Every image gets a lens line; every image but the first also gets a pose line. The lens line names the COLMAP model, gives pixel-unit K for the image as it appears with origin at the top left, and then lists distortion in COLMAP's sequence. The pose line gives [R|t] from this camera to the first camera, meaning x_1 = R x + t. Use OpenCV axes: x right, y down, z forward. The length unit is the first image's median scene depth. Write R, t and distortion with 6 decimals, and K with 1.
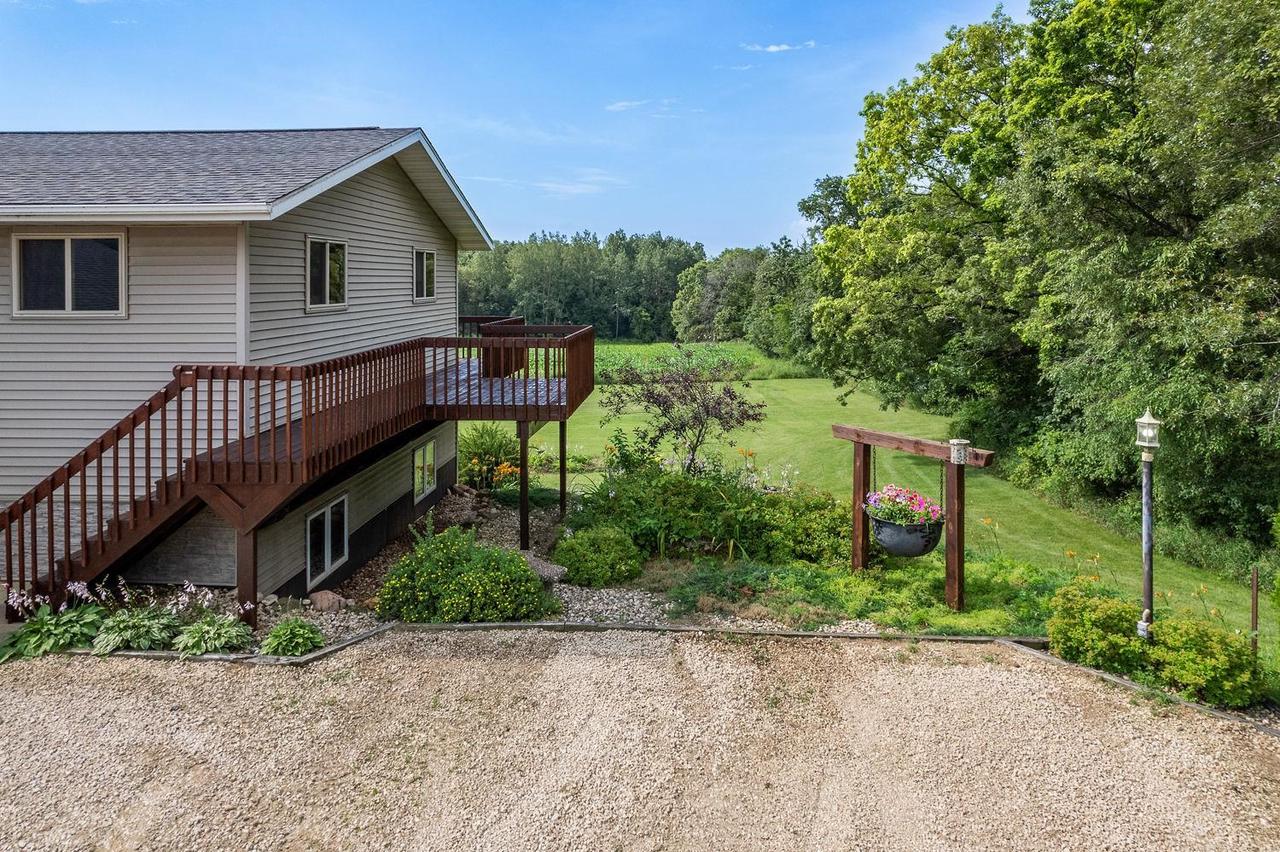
lens RADIAL K [[815.1, 0, 639.6], [0, 815.1, 421.9], [0, 0, 1]] dist [-0.008337, 0.003912]
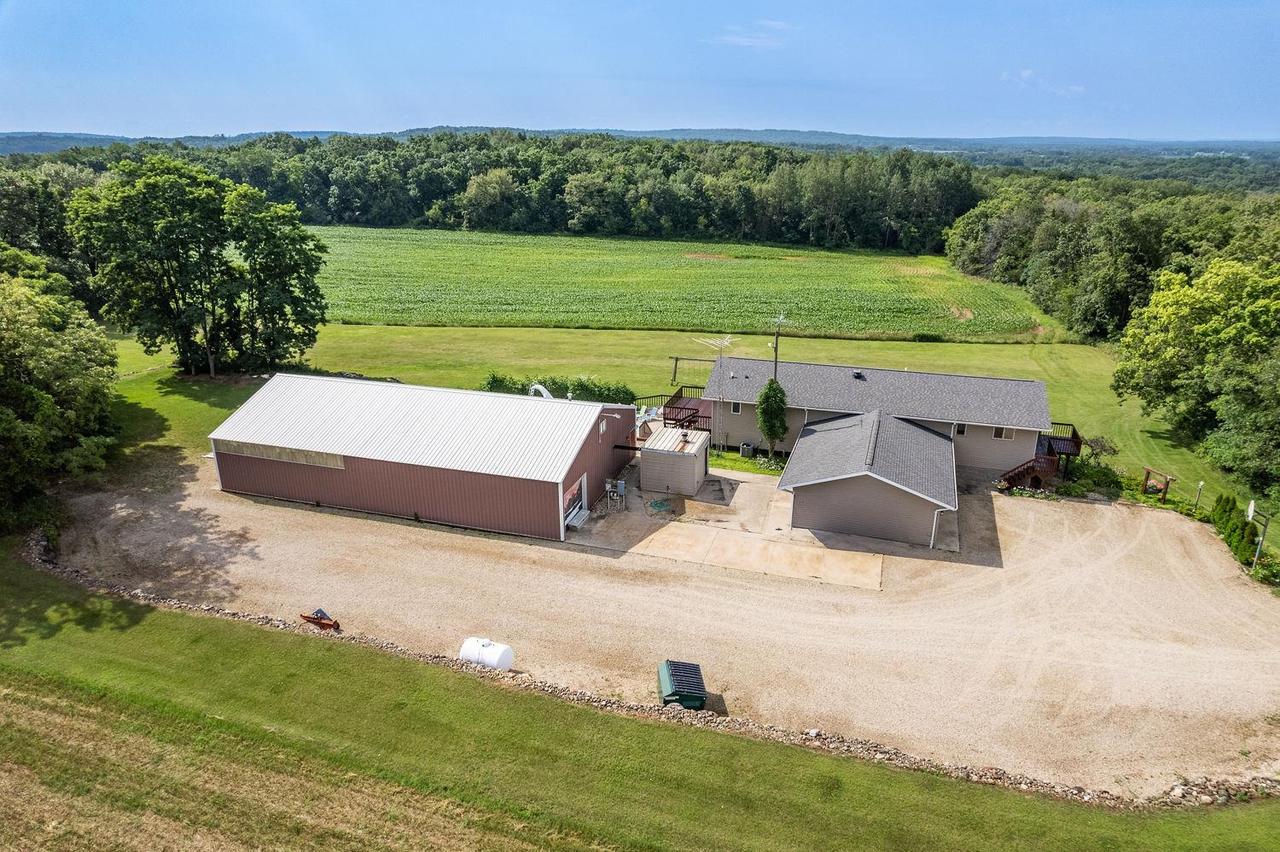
lens RADIAL K [[815.1, 0, 637.7], [0, 815.1, 431.0], [0, 0, 1]] dist [-0.008337, 0.003912]
pose [[0.974217, 0.089253, -0.207206, -0.503508], [-0.045980, 0.977692, 0.204950, -0.309825], [0.220876, -0.190139, 0.956588, -1.261377]]
